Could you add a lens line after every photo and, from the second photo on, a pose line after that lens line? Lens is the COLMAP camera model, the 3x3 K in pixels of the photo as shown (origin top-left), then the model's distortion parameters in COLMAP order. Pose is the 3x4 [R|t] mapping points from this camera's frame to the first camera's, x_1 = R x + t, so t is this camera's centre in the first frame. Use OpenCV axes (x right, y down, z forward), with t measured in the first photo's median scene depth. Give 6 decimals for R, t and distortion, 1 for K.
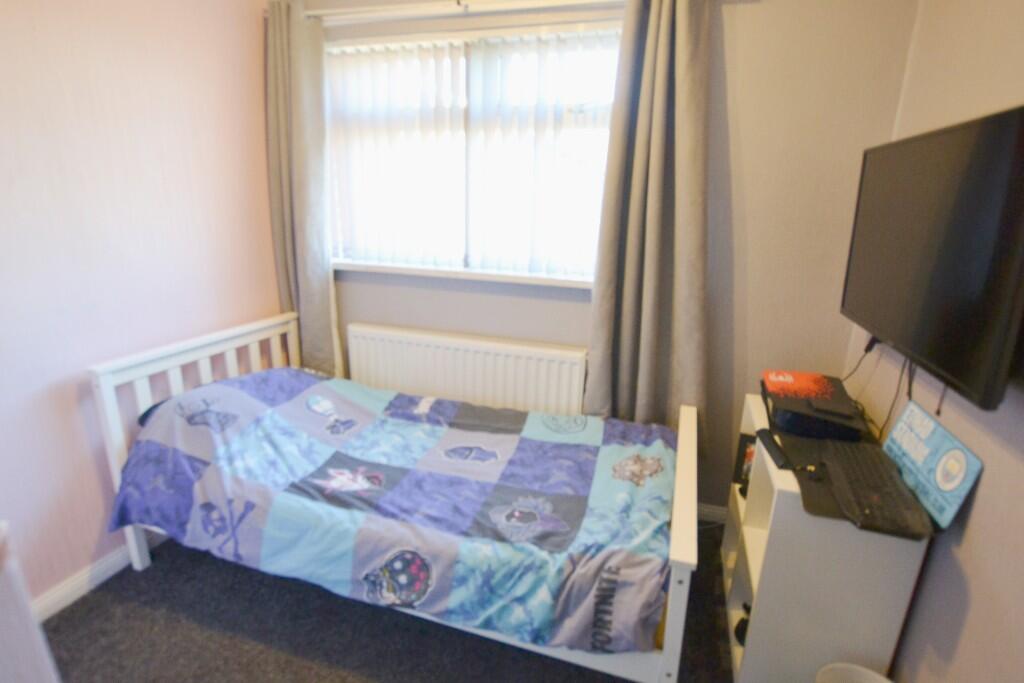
lens RADIAL K [[509.7, 0, 512.0], [0, 509.7, 346.2], [0, 0, 1]] dist [-0.026726, 0.001416]
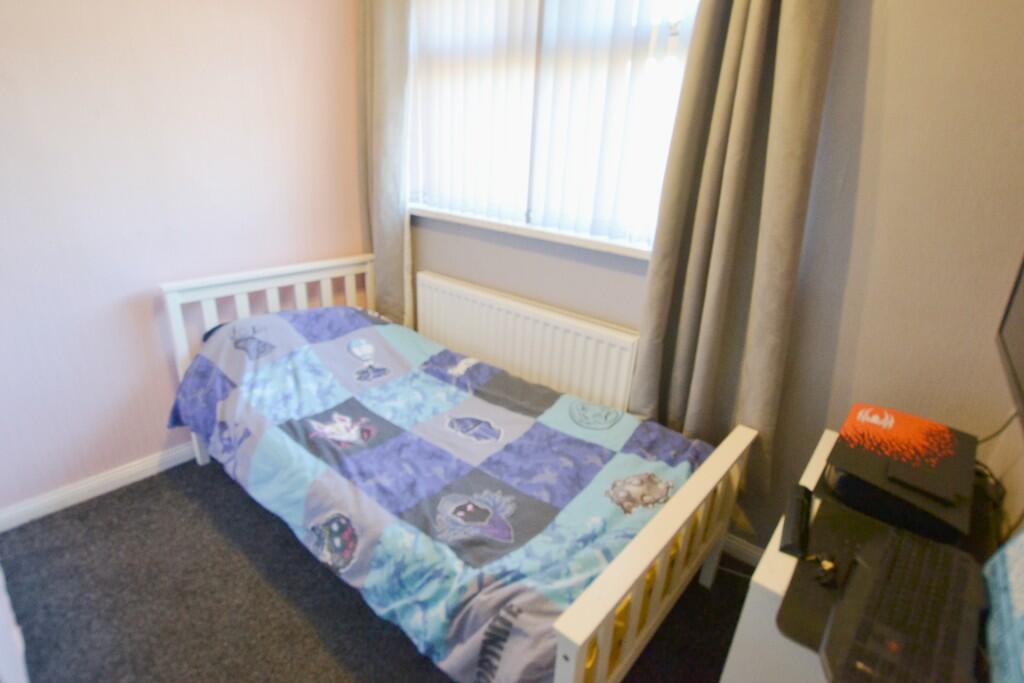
lens RADIAL K [[509.7, 0, 512.0], [0, 509.7, 346.2], [0, 0, 1]] dist [-0.026726, 0.001416]
pose [[0.928510, 0.160174, -0.334983, 0.279127], [-0.130958, 0.985464, 0.108214, -0.044153], [0.347446, -0.056609, 0.935990, 0.182054]]
